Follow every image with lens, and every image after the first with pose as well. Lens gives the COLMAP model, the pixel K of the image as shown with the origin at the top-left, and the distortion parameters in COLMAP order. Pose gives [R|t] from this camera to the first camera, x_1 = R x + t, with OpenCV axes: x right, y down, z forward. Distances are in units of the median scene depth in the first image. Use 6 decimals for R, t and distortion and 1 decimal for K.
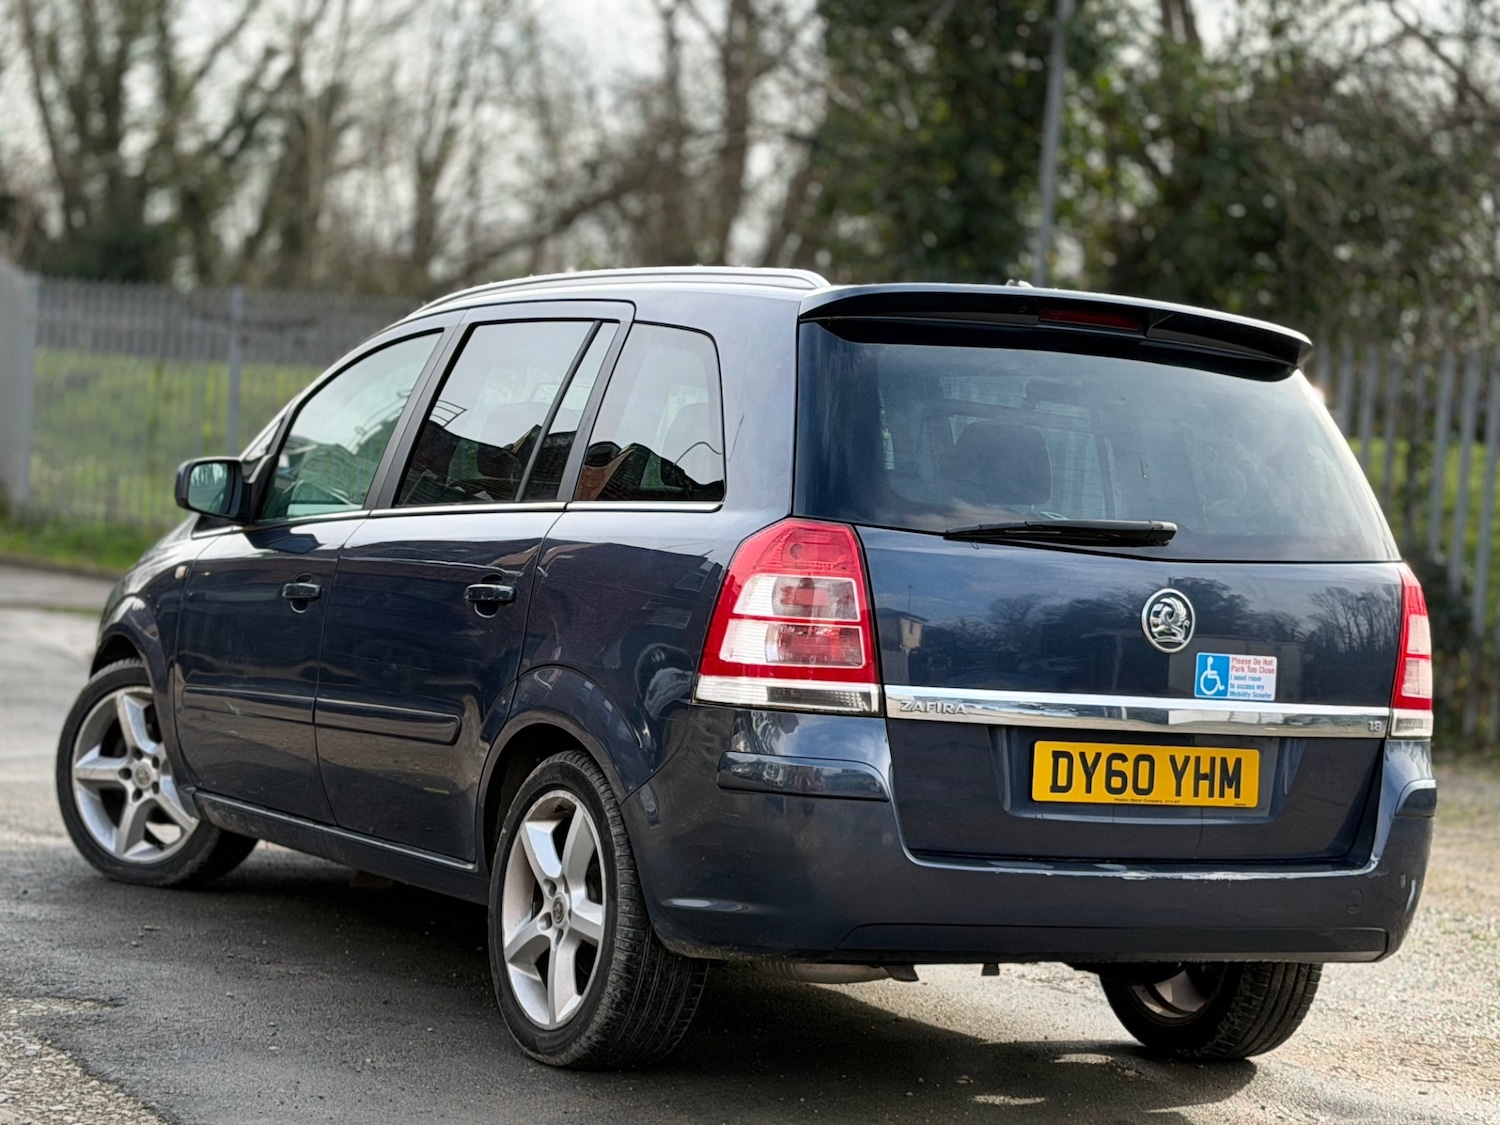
lens RADIAL K [[3299.8, 0, 768.7], [0, 3299.8, 556.7], [0, 0, 1]] dist [0.170971, 0.131790]
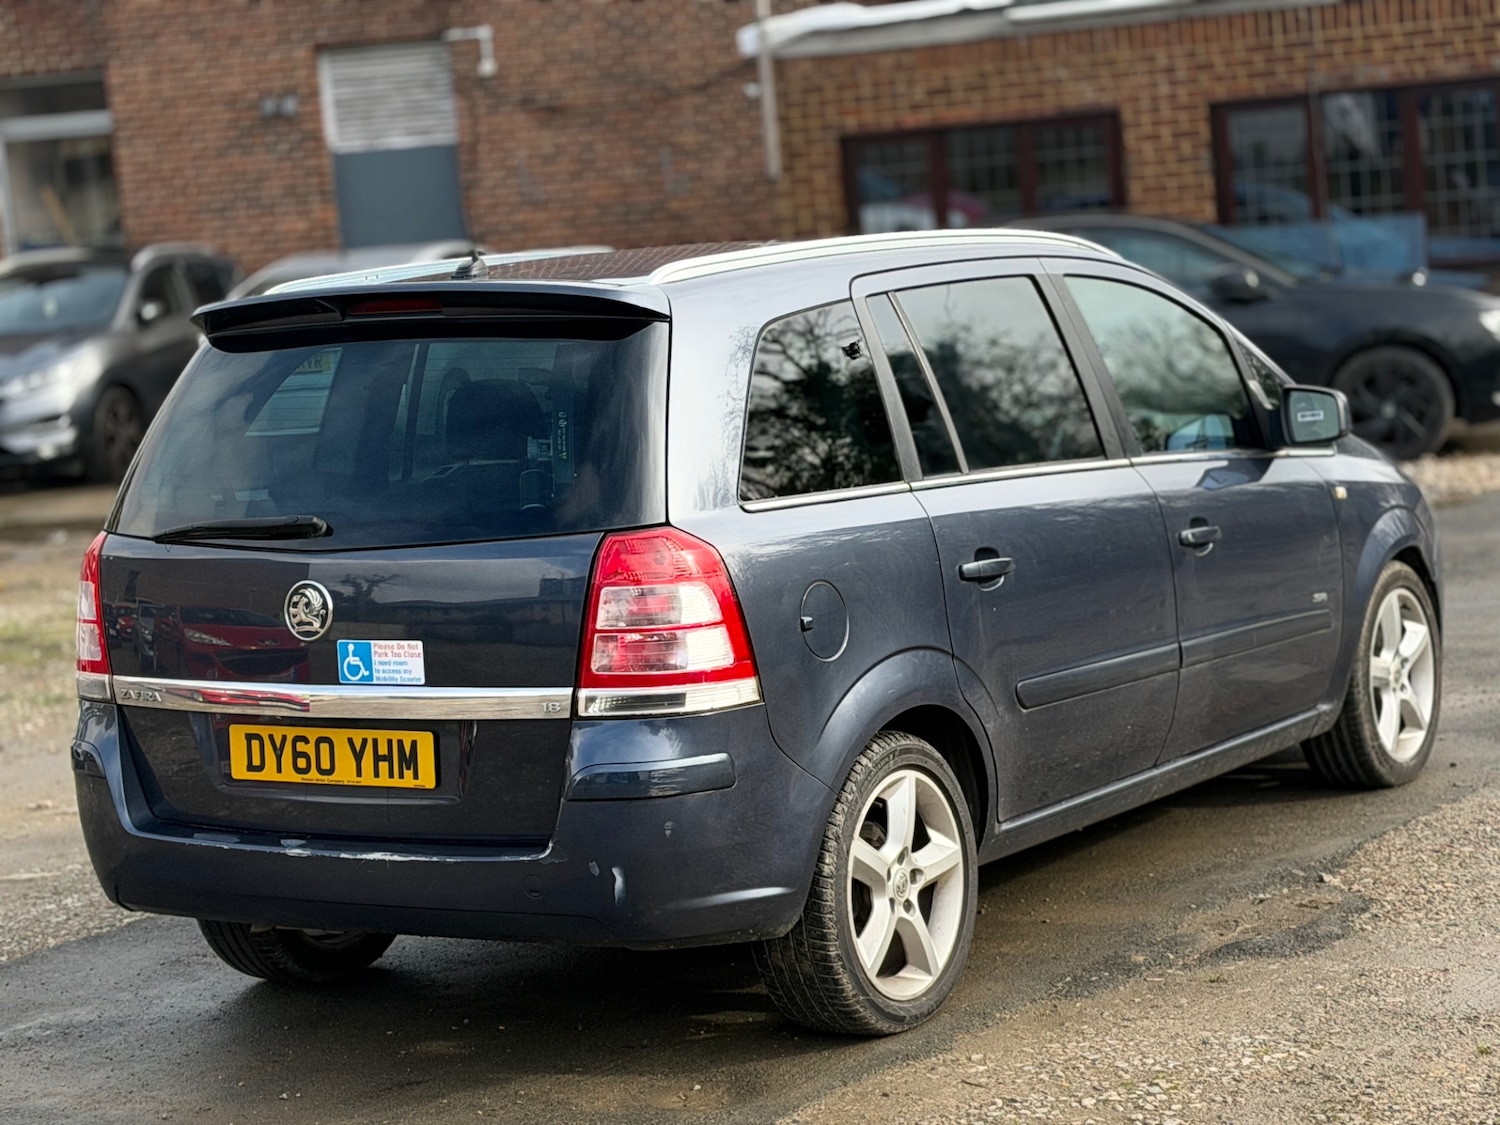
lens RADIAL K [[3342.1, 0, 794.7], [0, 3342.1, 501.9], [0, 0, 1]] dist [0.122796, 0.324749]
pose [[0.474869, -0.023111, -0.879753, 1.099902], [0.087093, 0.995982, 0.020846, -0.022930], [0.875736, -0.086520, 0.474974, 0.623035]]
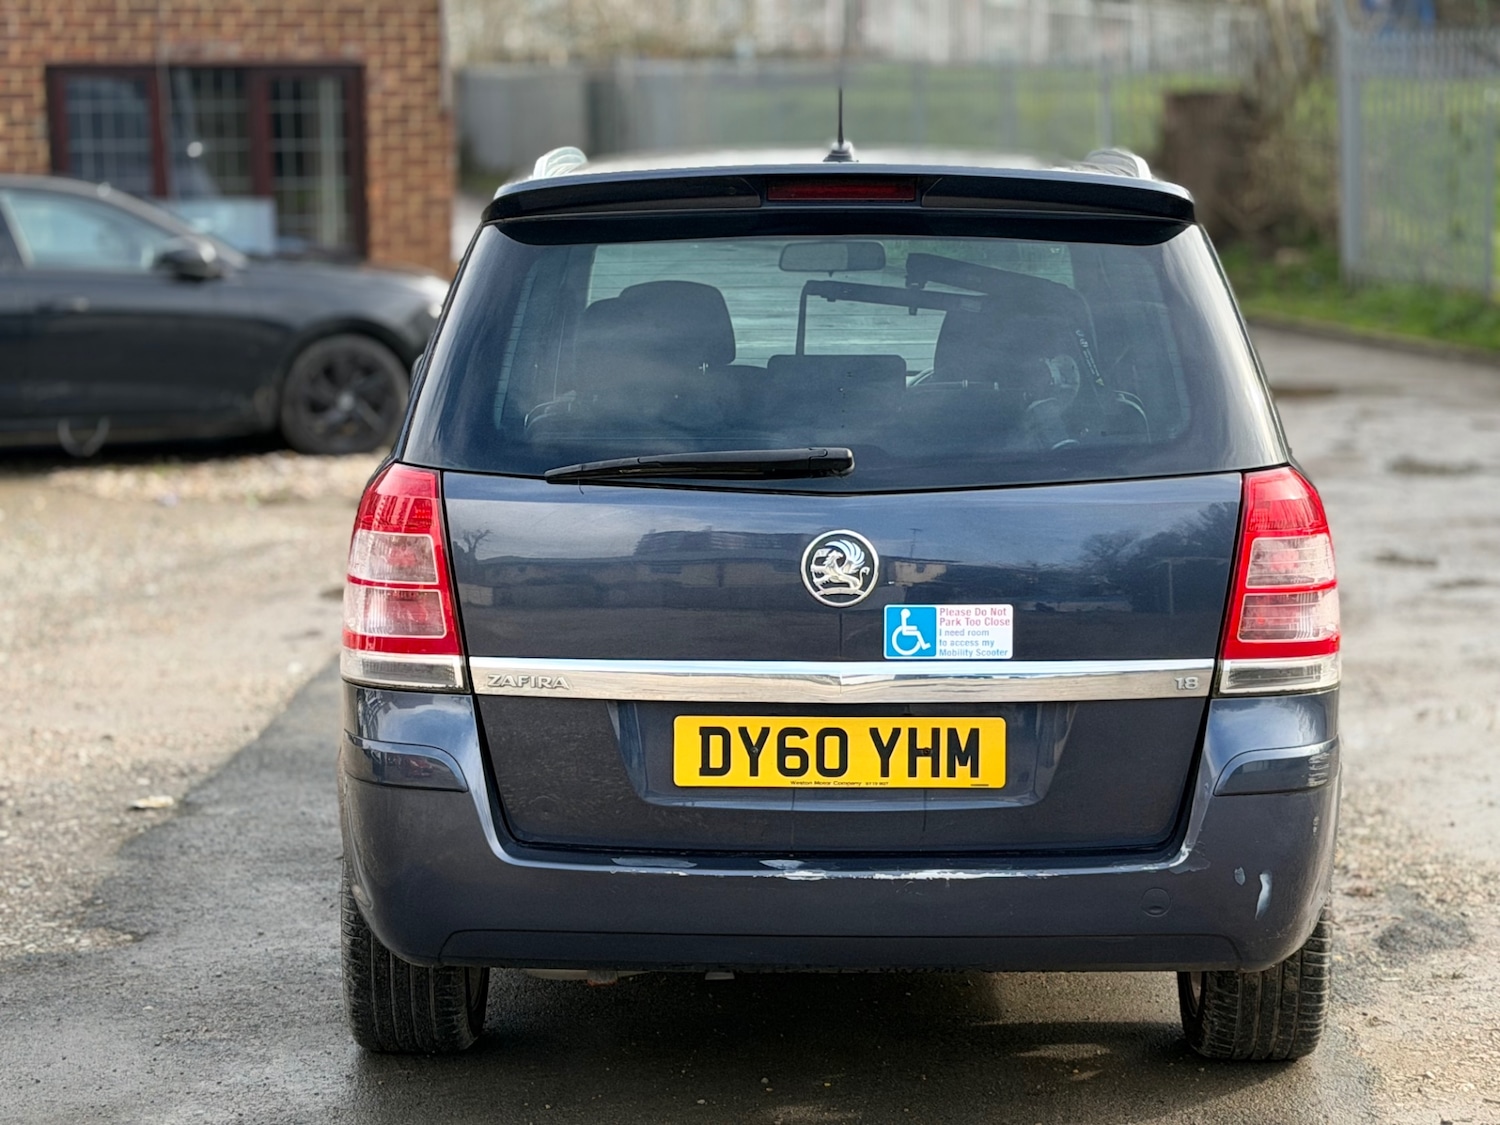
lens RADIAL K [[3298.5, 0, 757.9], [0, 3298.5, 555.3], [0, 0, 1]] dist [0.161963, 0.236149]
pose [[0.866131, -0.012492, -0.499662, 0.502548], [0.054799, 0.996035, 0.070088, -0.041547], [0.496805, -0.088086, 0.863380, 0.276624]]
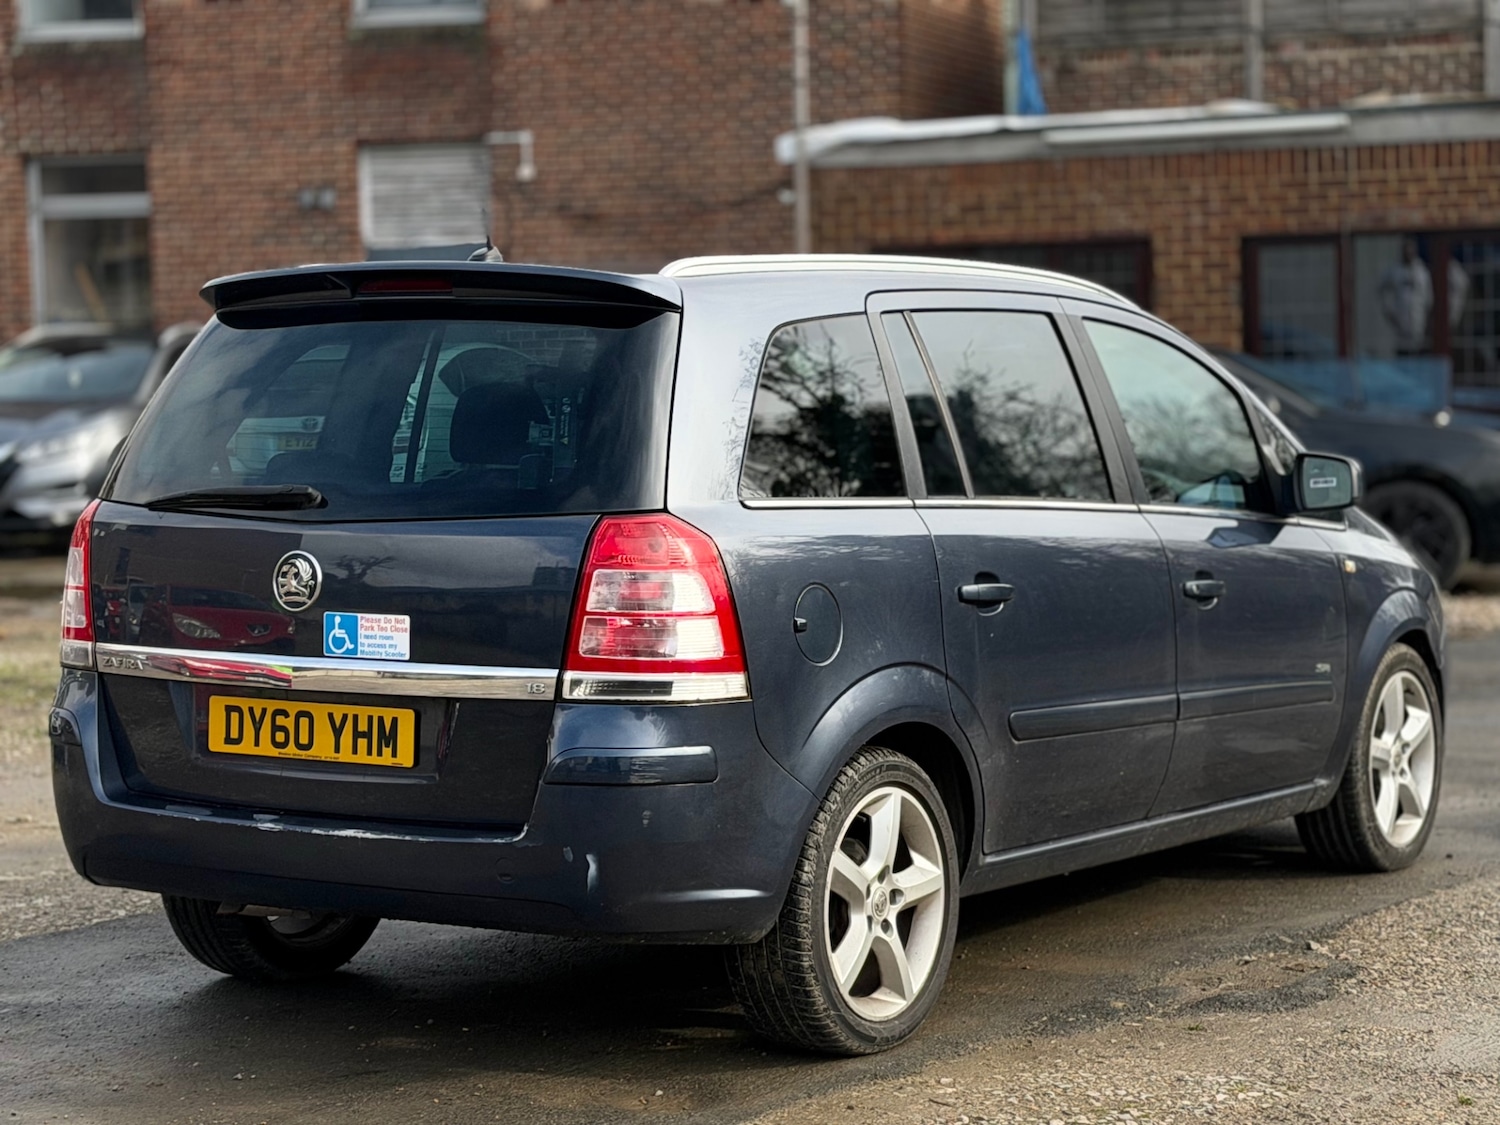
lens RADIAL K [[3336.8, 0, 790.0], [0, 3336.8, 502.3], [0, 0, 1]] dist [0.117666, 0.369718]
pose [[0.470916, -0.035132, -0.881478, 1.088143], [0.025009, 0.999337, -0.026469, 0.025741], [0.881824, -0.009580, 0.471482, 0.631921]]
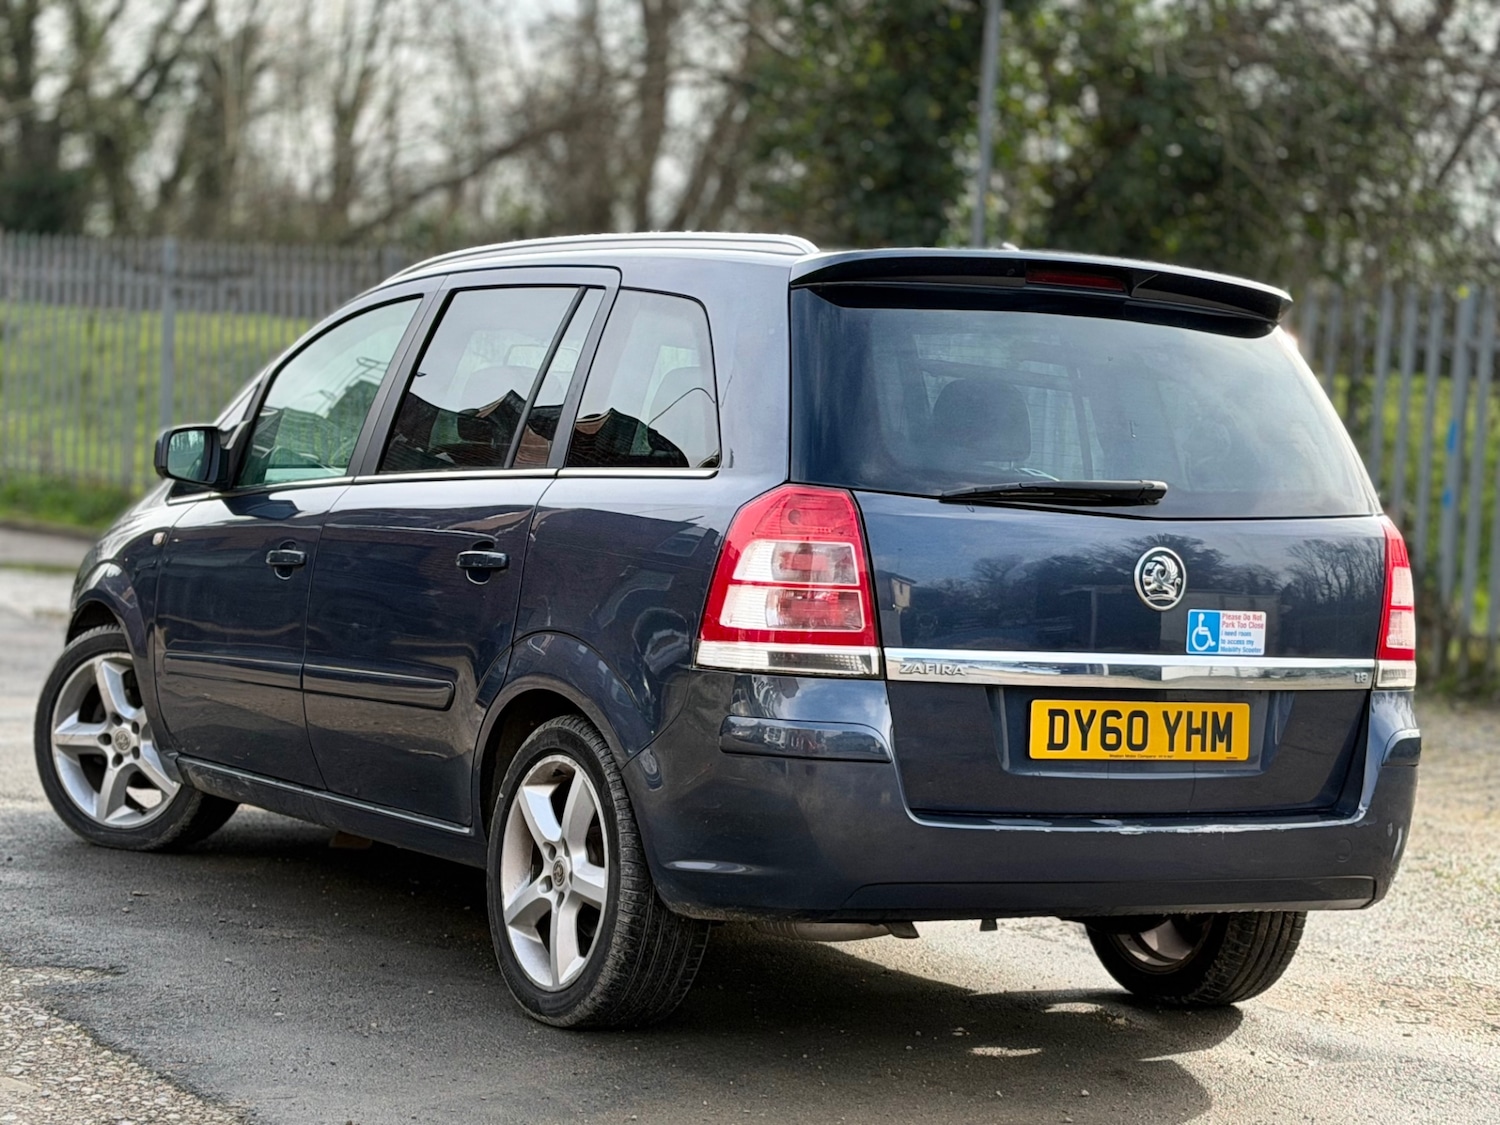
lens RADIAL K [[3298.5, 0, 757.9], [0, 3298.5, 555.3], [0, 0, 1]] dist [0.161963, 0.236149]
pose [[0.999658, -0.016049, 0.020631, -0.022689], [0.015658, 0.999698, 0.018953, -0.008748], [-0.020929, -0.018624, 0.999607, -0.009429]]
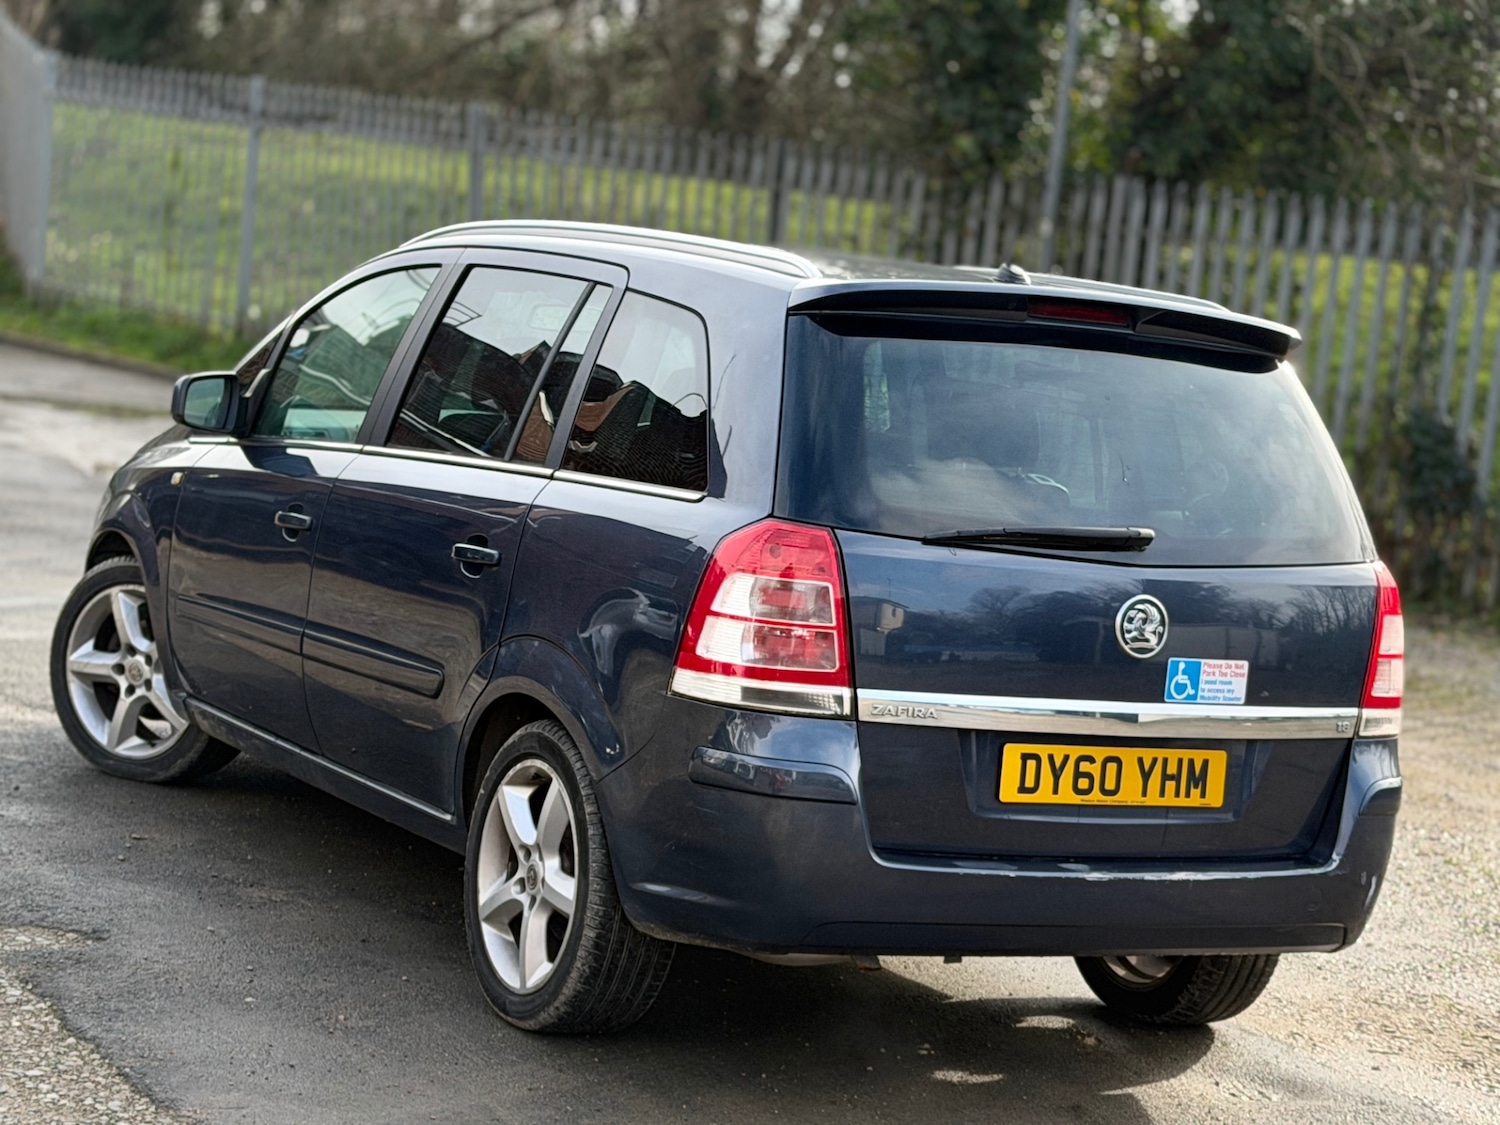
lens RADIAL K [[3303.3, 0, 766.9], [0, 3303.3, 557.3], [0, 0, 1]] dist [0.182221, 0.009498]
pose [[0.999335, 0.036138, -0.004847, 0.010268], [-0.035682, 0.996624, 0.073944, -0.071071], [0.007503, -0.073722, 0.997251, -0.008240]]
